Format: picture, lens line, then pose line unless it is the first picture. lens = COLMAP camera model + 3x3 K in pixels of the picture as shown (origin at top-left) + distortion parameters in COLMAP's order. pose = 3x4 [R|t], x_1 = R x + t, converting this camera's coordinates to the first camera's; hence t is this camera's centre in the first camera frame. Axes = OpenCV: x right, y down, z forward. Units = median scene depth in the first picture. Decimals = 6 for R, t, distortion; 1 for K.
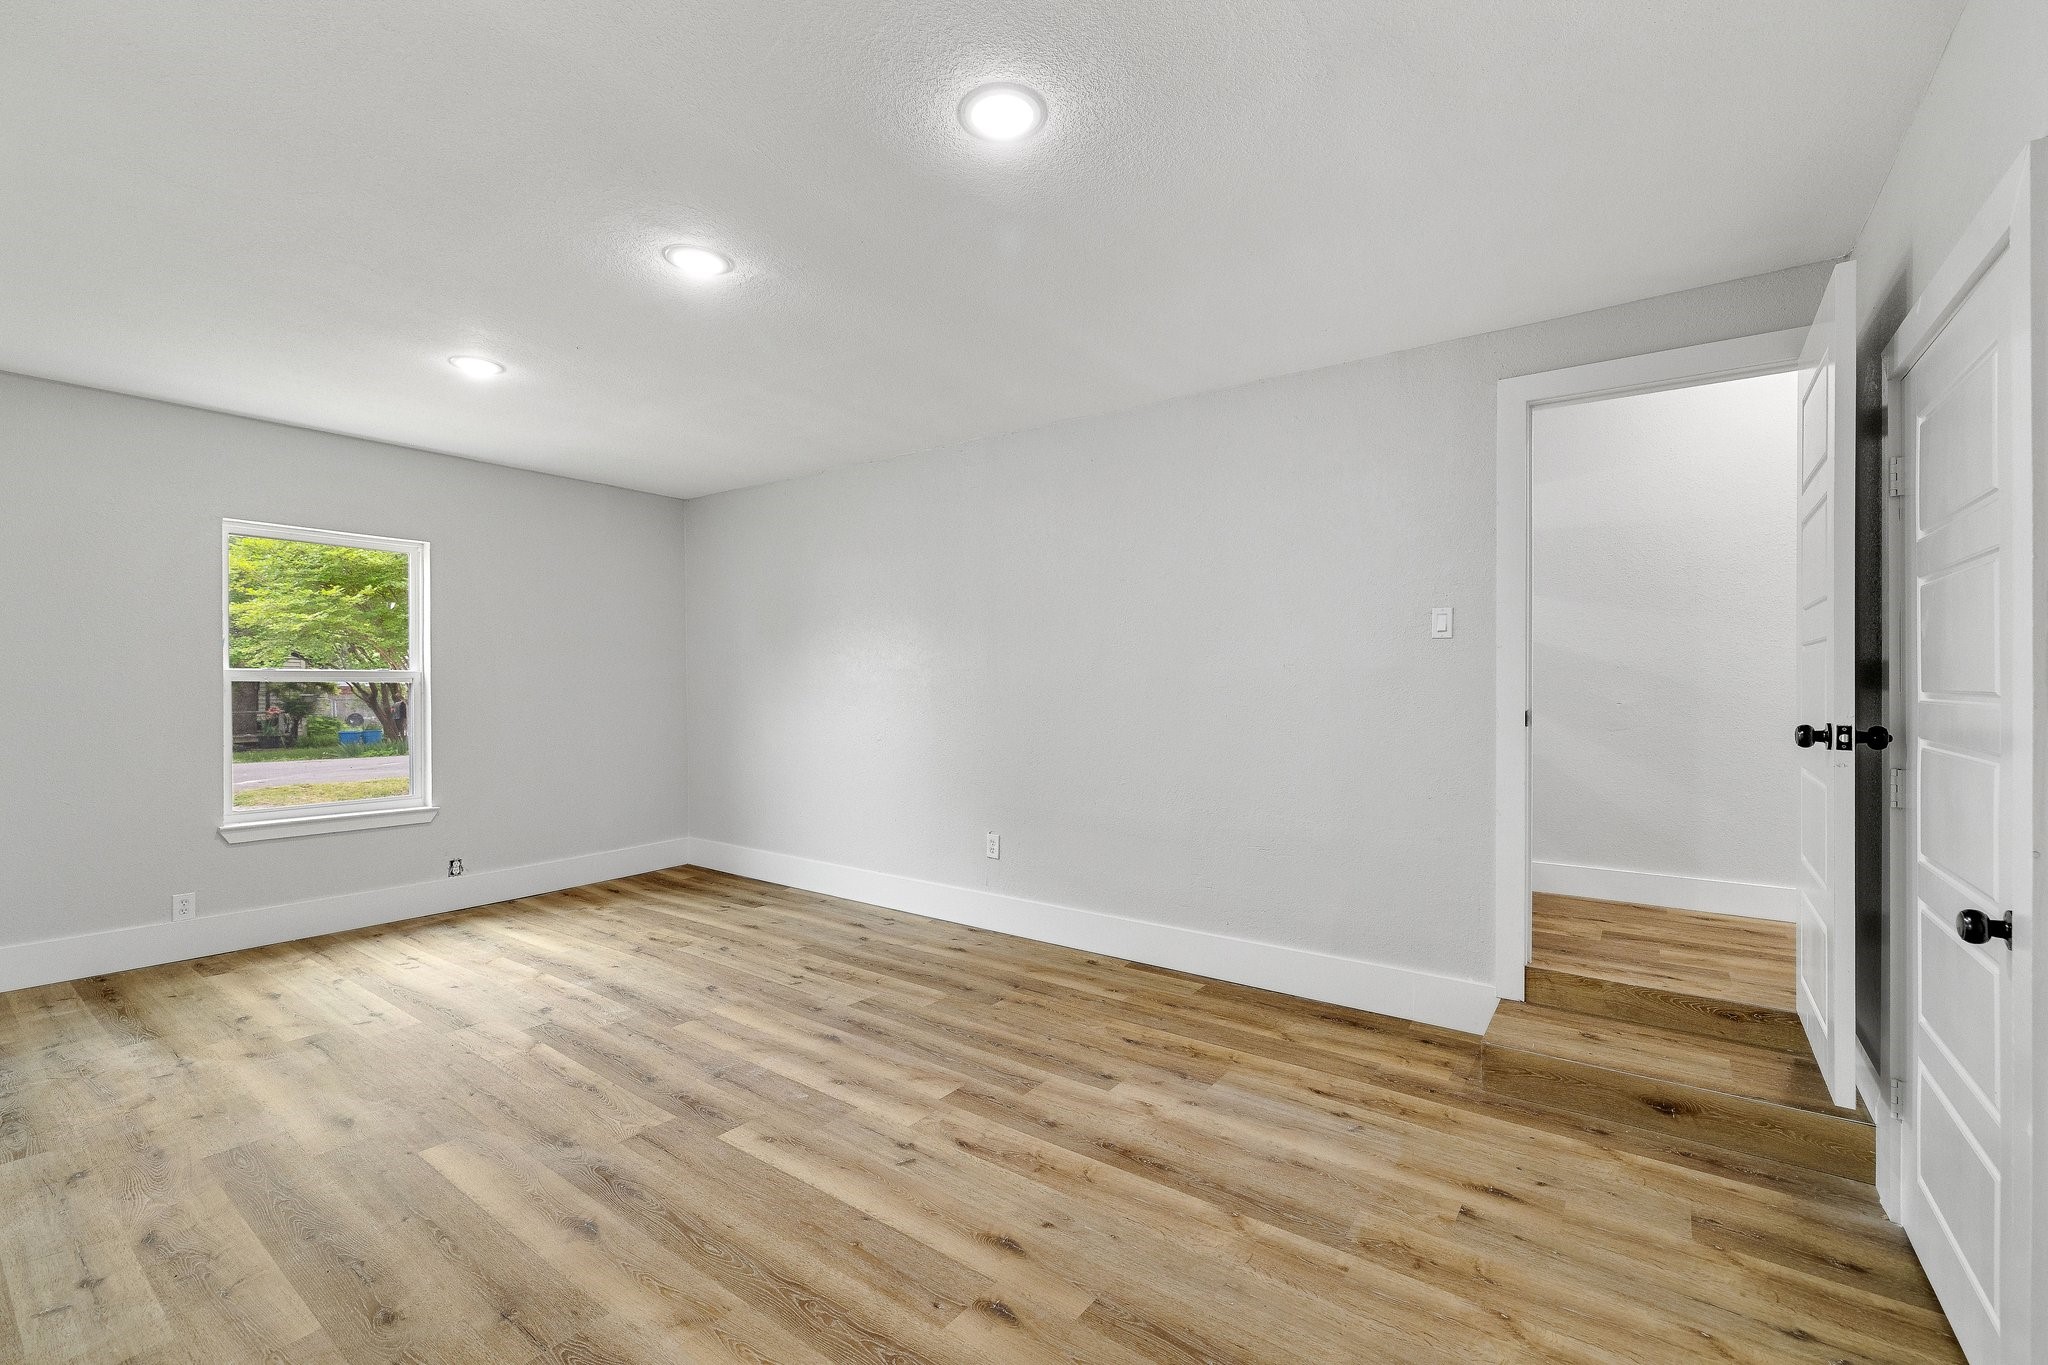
lens RADIAL K [[874.9, 0, 1013.8], [0, 874.9, 695.7], [0, 0, 1]] dist [0.000985, 0.000091]
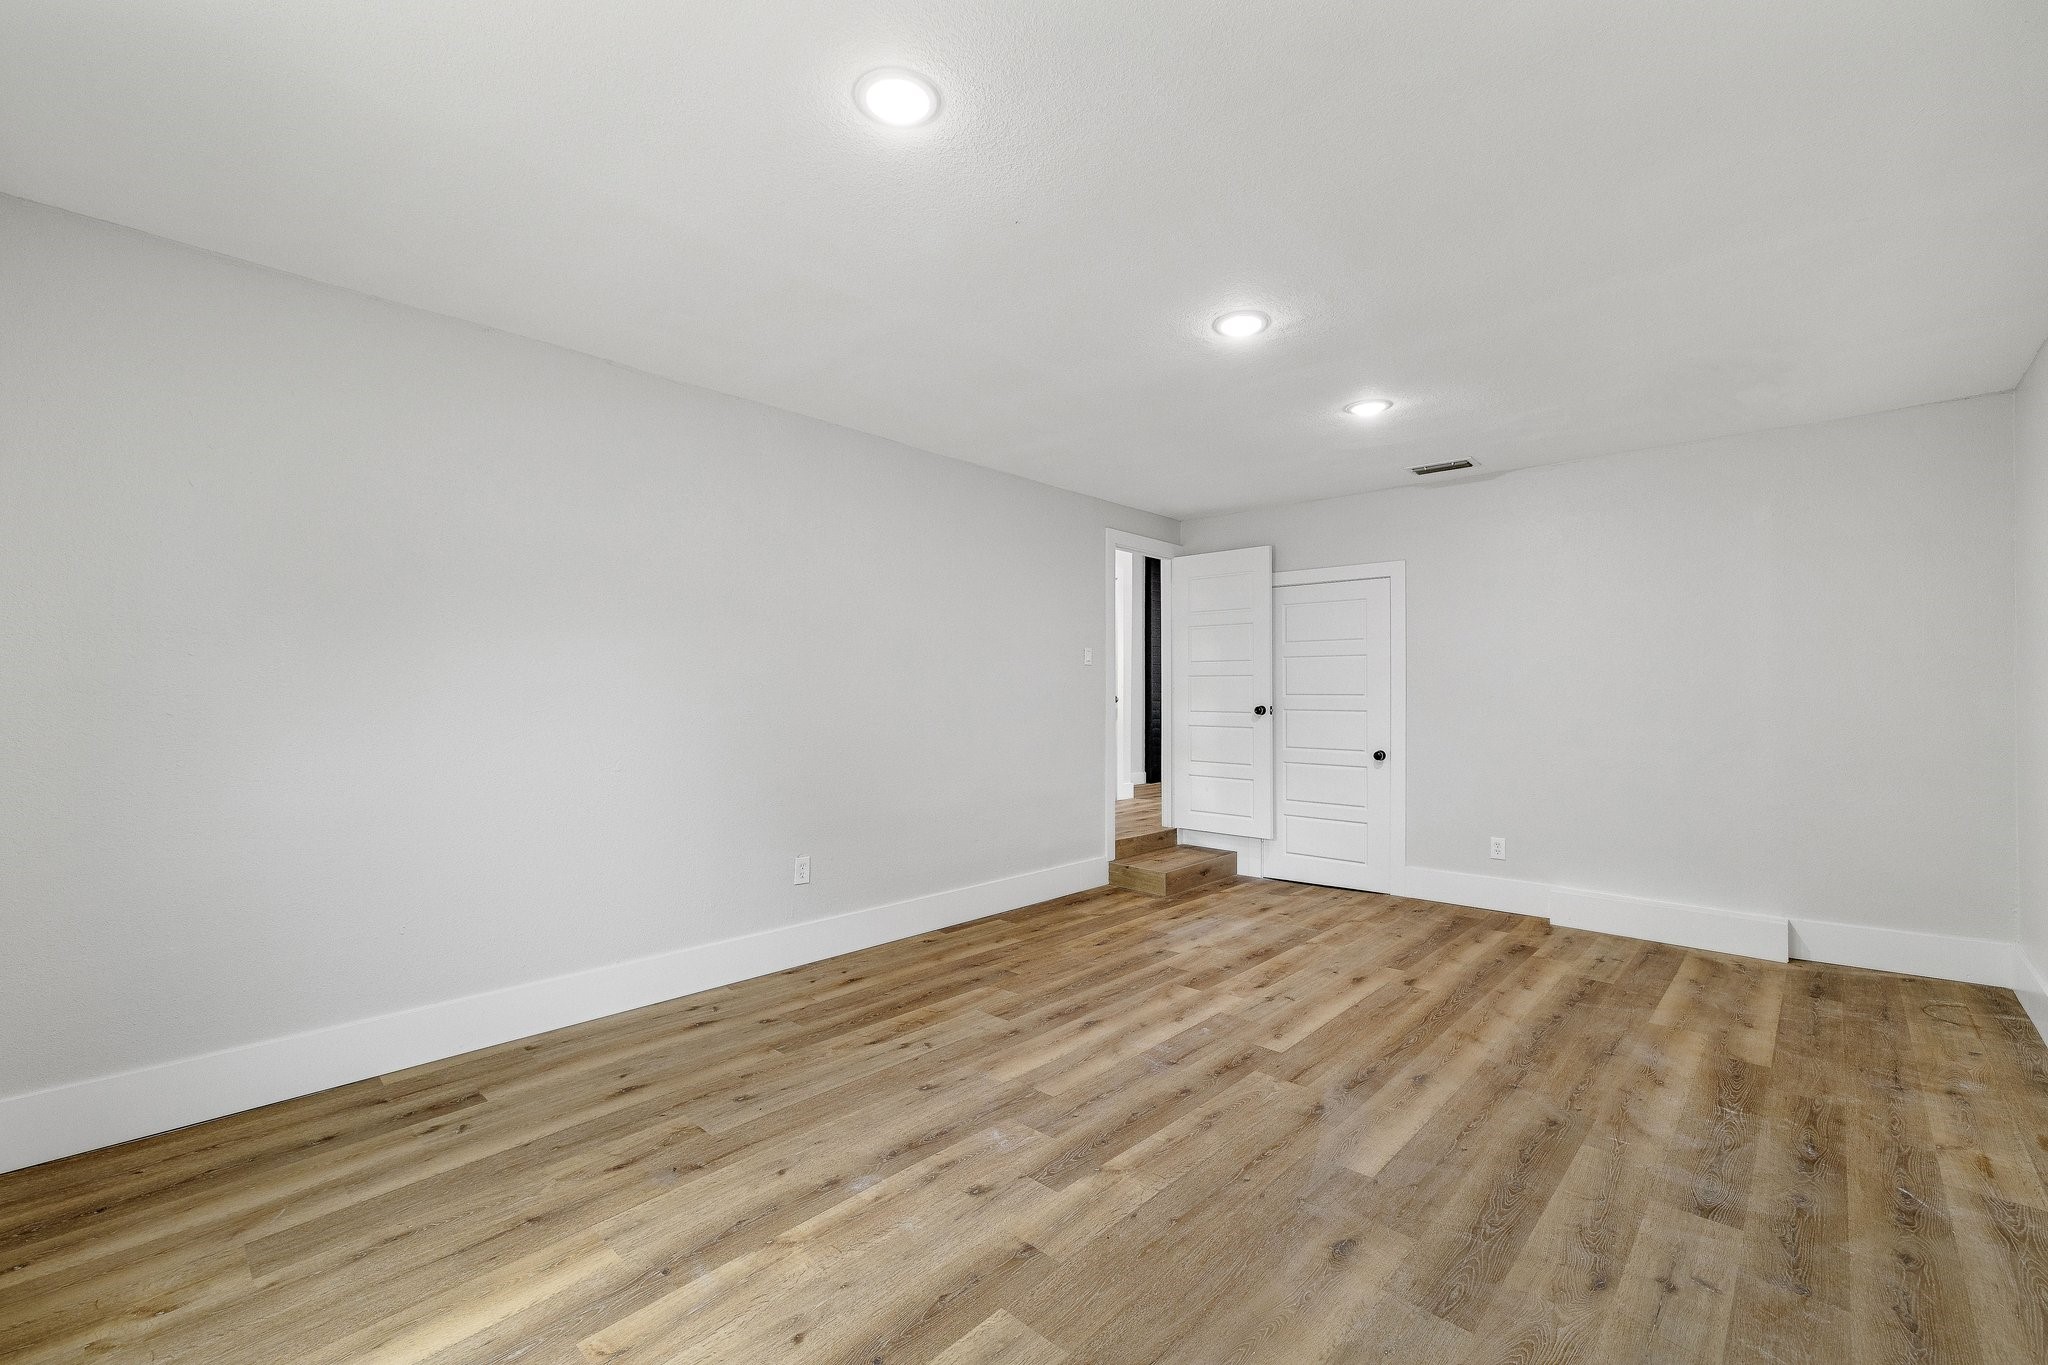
lens RADIAL K [[874.9, 0, 1023.6], [0, 874.9, 685.4], [0, 0, 1]] dist [0.000985, 0.000091]
pose [[0.100045, 0.010047, 0.994932, -1.314411], [0.012024, 0.999864, -0.011306, -0.006652], [-0.994910, 0.013094, 0.099911, 1.001537]]
